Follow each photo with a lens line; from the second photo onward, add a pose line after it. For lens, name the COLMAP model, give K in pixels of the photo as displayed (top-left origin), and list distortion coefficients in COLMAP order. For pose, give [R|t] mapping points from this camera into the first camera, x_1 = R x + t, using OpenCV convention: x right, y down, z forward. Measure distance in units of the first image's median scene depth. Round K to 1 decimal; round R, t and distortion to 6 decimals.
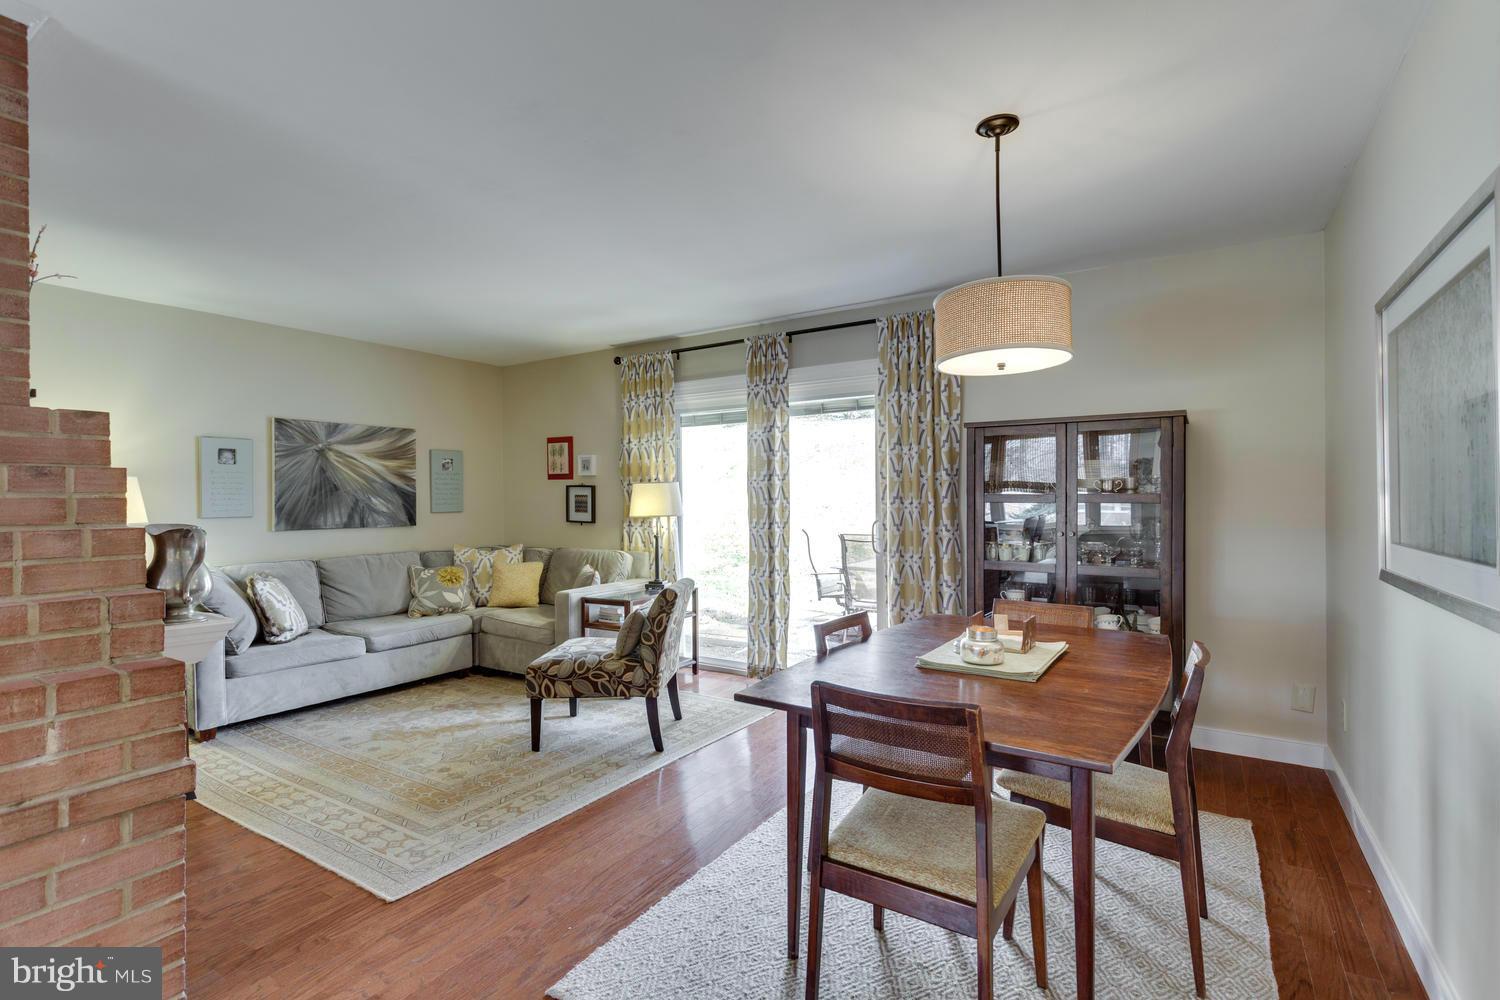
lens RADIAL K [[708.6, 0, 750.0], [0, 708.6, 500.0], [0, 0, 1]] dist [-0.002076, 0.000414]
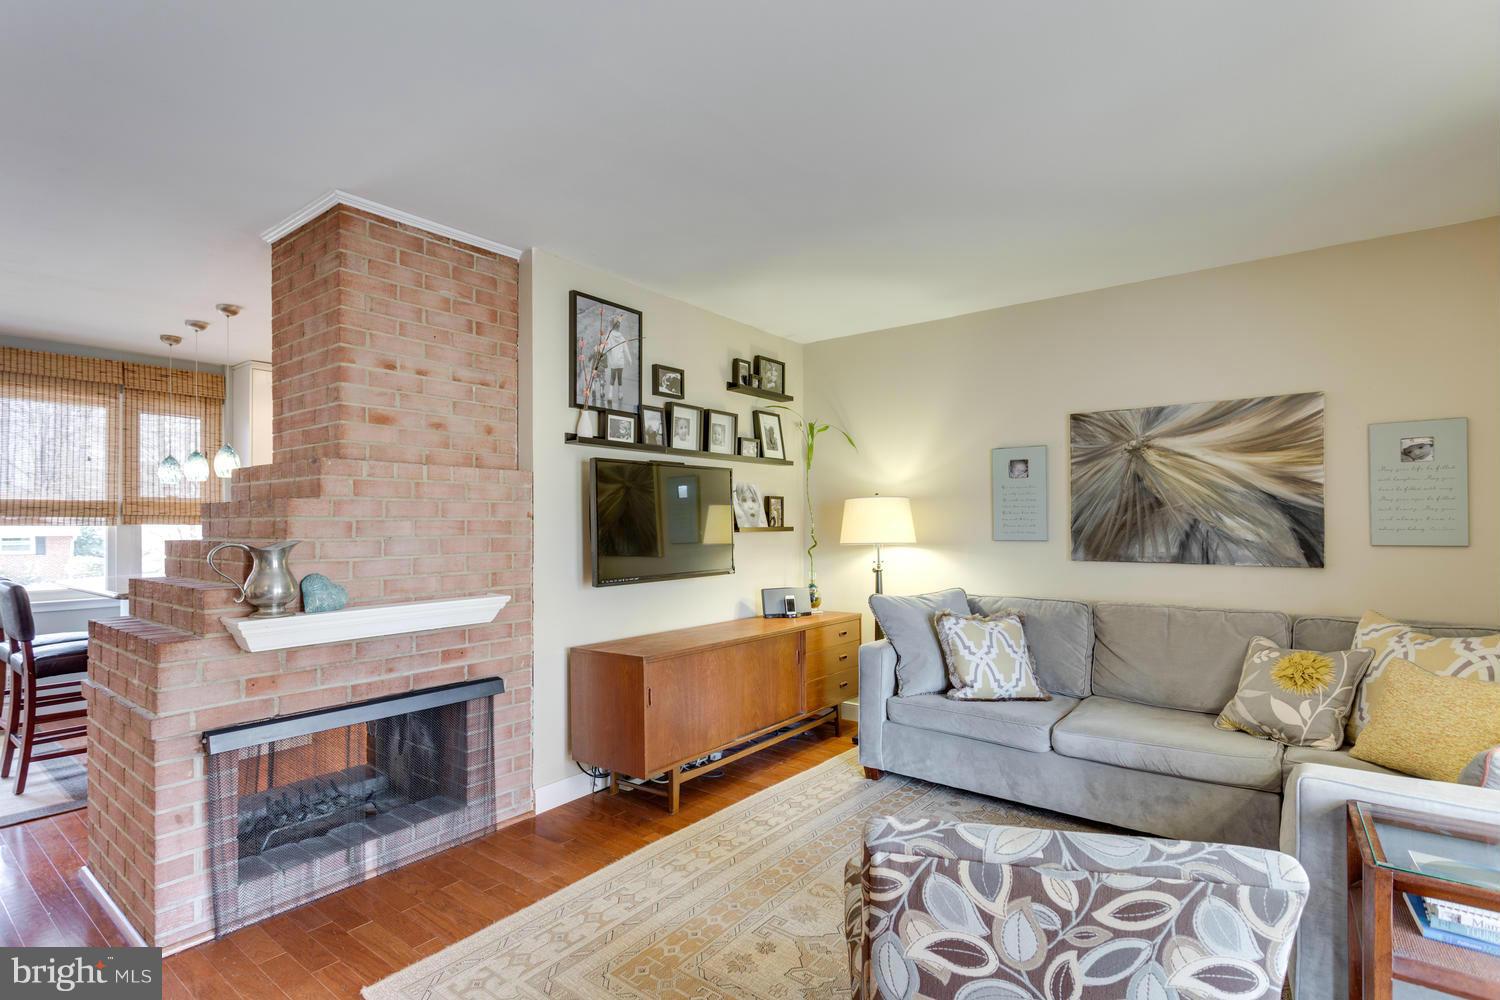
lens RADIAL K [[723.5, 0, 741.6], [0, 723.5, 519.0], [0, 0, 1]] dist [-0.002086, 0.015933]
pose [[-0.095621, 0.003769, -0.995411, 0.147201], [-0.000020, 0.999993, 0.003788, -0.004302], [0.995418, 0.000382, -0.095620, 0.701469]]
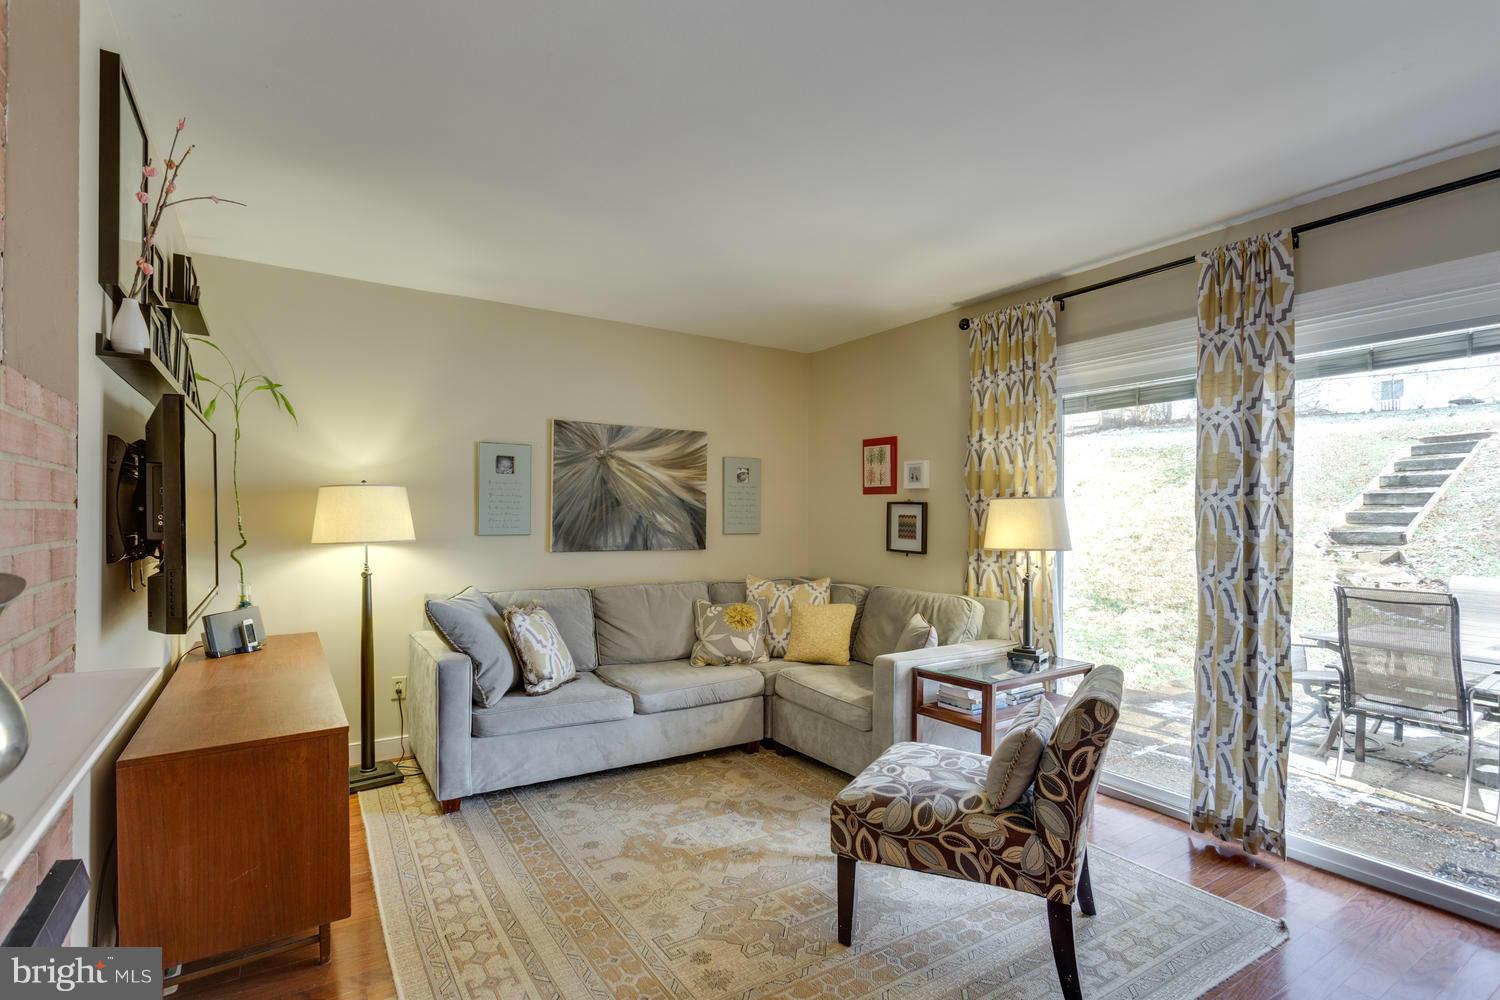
lens RADIAL K [[723.5, 0, 741.6], [0, 723.5, 519.0], [0, 0, 1]] dist [-0.002086, 0.015933]
pose [[0.907510, 0.016991, -0.419686, -0.095294], [-0.017795, 0.999840, 0.002000, -0.001838], [0.419653, 0.005654, 0.907667, 0.296057]]
